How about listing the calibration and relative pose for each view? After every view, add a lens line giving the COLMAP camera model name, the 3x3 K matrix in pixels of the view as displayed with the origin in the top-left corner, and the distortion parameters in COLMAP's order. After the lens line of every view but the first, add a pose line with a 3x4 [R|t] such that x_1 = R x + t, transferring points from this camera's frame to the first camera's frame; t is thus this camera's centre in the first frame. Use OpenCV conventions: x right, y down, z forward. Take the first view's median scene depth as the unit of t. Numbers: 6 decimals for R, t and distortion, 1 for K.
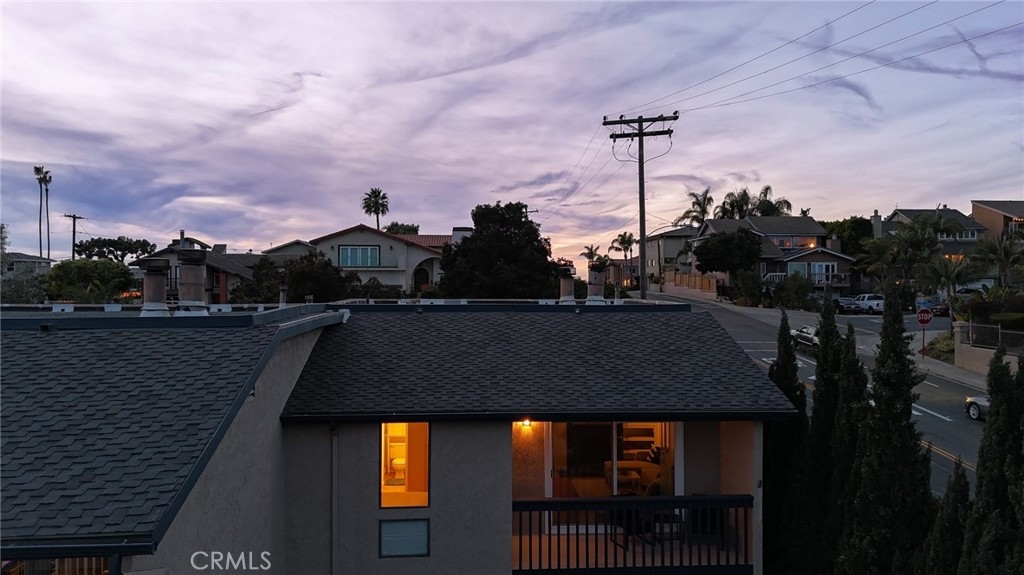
lens RADIAL K [[750.3, 0, 515.1], [0, 750.3, 302.3], [0, 0, 1]] dist [0.076356, -0.081652]
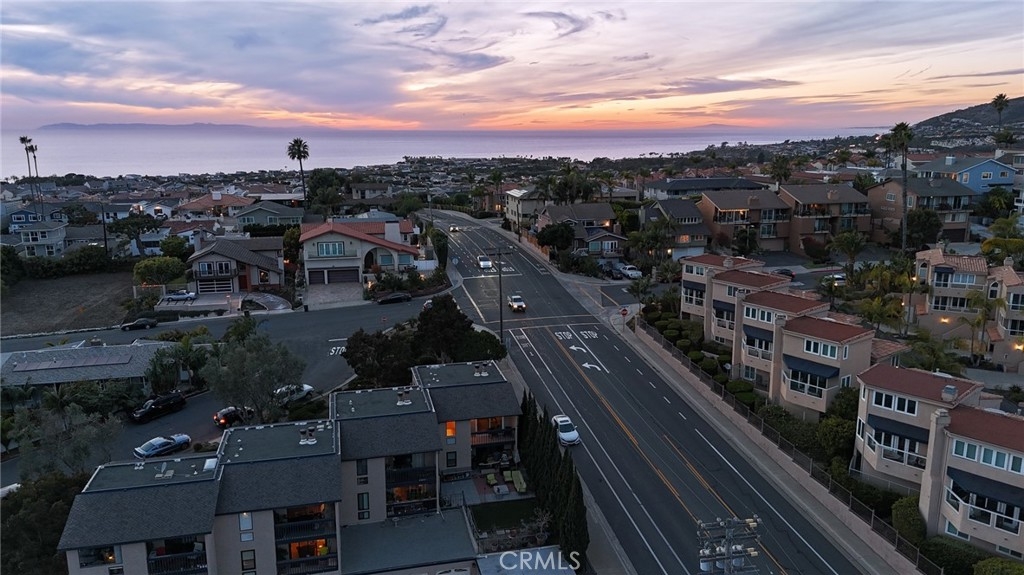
lens RADIAL K [[750.3, 0, 515.1], [0, 750.3, 302.3], [0, 0, 1]] dist [0.076356, -0.081652]
pose [[0.985991, -0.041144, 0.161641, -0.059741], [0.006701, 0.978087, 0.208086, -0.201649], [-0.166661, -0.204088, 0.964662, -0.460291]]
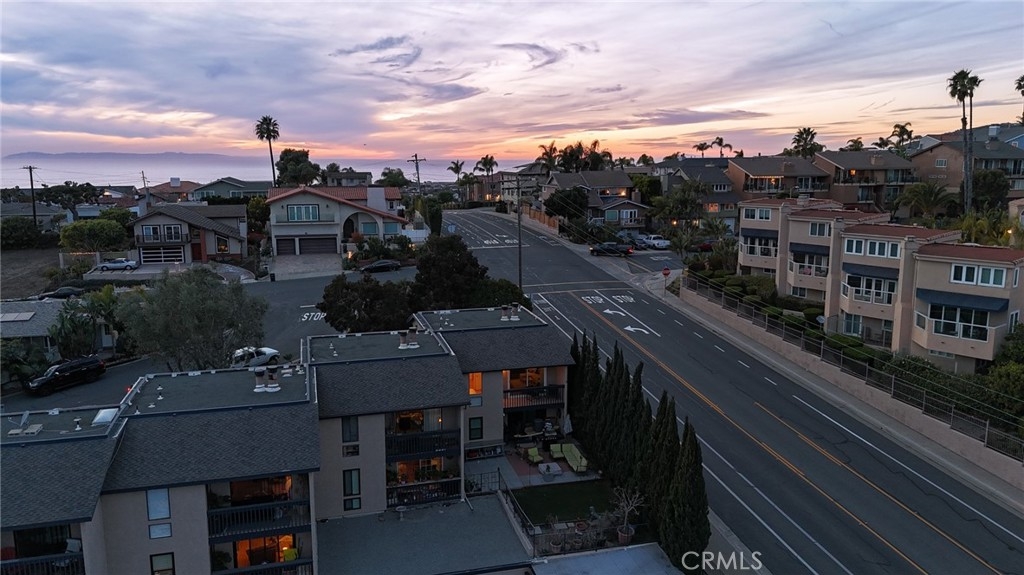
lens RADIAL K [[750.3, 0, 515.1], [0, 750.3, 302.3], [0, 0, 1]] dist [0.076356, -0.081652]
pose [[0.979806, -0.040615, 0.195784, -0.076242], [0.006993, 0.985515, 0.169445, -0.092906], [-0.199830, -0.164654, 0.965897, -0.293690]]
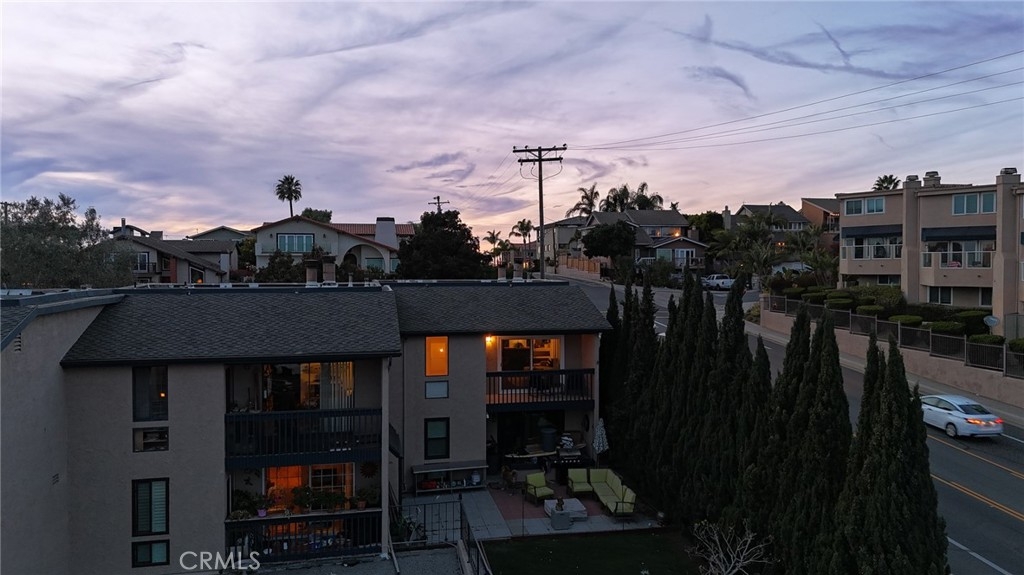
lens RADIAL K [[750.3, 0, 515.1], [0, 750.3, 302.3], [0, 0, 1]] dist [0.076356, -0.081652]
pose [[0.990633, -0.009704, 0.136207, -0.024572], [0.006310, 0.999659, 0.025328, 0.001006], [-0.136406, -0.024231, 0.990357, -0.129871]]
